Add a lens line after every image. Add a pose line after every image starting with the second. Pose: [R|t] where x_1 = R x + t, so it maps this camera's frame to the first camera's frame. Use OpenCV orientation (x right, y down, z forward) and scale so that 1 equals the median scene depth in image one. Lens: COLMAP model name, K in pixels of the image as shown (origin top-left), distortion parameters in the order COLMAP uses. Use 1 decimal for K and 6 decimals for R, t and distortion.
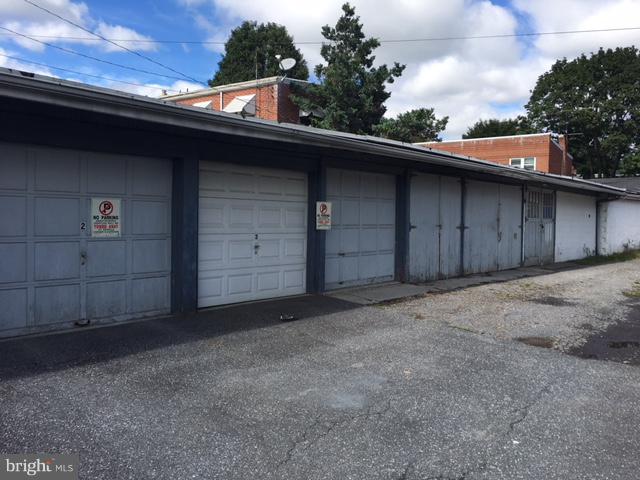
lens RADIAL K [[537.4, 0, 320.0], [0, 537.4, 240.0], [0, 0, 1]] dist [0.092315, -0.104705]
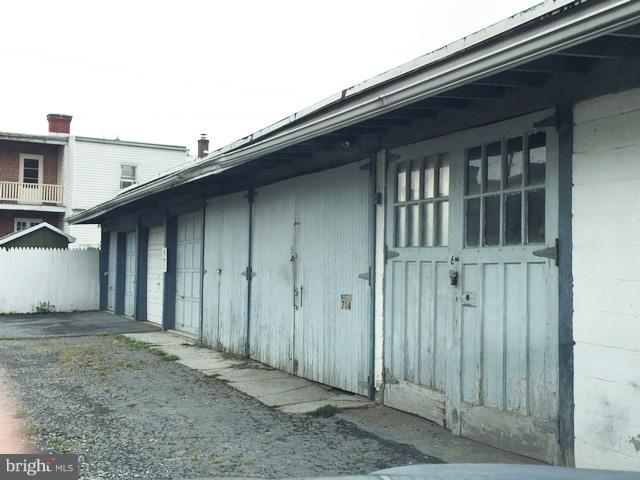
lens RADIAL K [[782.7, 0, 320.0], [0, 782.7, 240.0], [0, 0, 1]] dist [0.000631, 0.014128]
pose [[-0.385331, -0.050791, -0.921379, 1.311466], [-0.052416, 0.998077, -0.033098, -0.046452], [0.921288, 0.035541, -0.387253, 1.824797]]
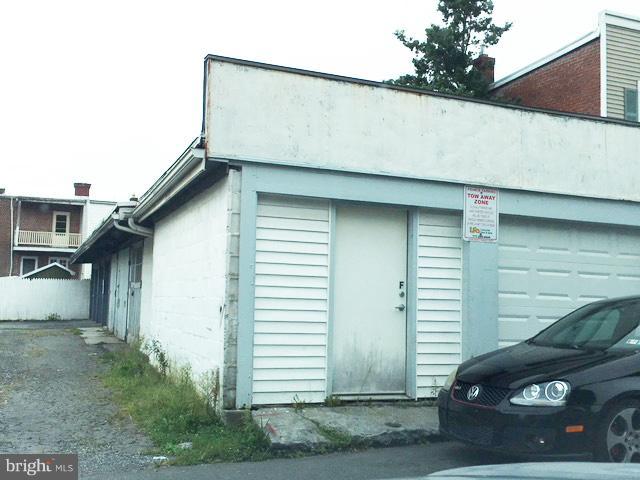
lens RADIAL K [[782.7, 0, 320.0], [0, 782.7, 240.0], [0, 0, 1]] dist [0.000631, 0.014128]
pose [[-0.458674, -0.091970, -0.883833, 1.980031], [-0.061314, 0.995535, -0.071774, -0.049699], [0.886487, 0.021271, -0.462264, 2.714450]]
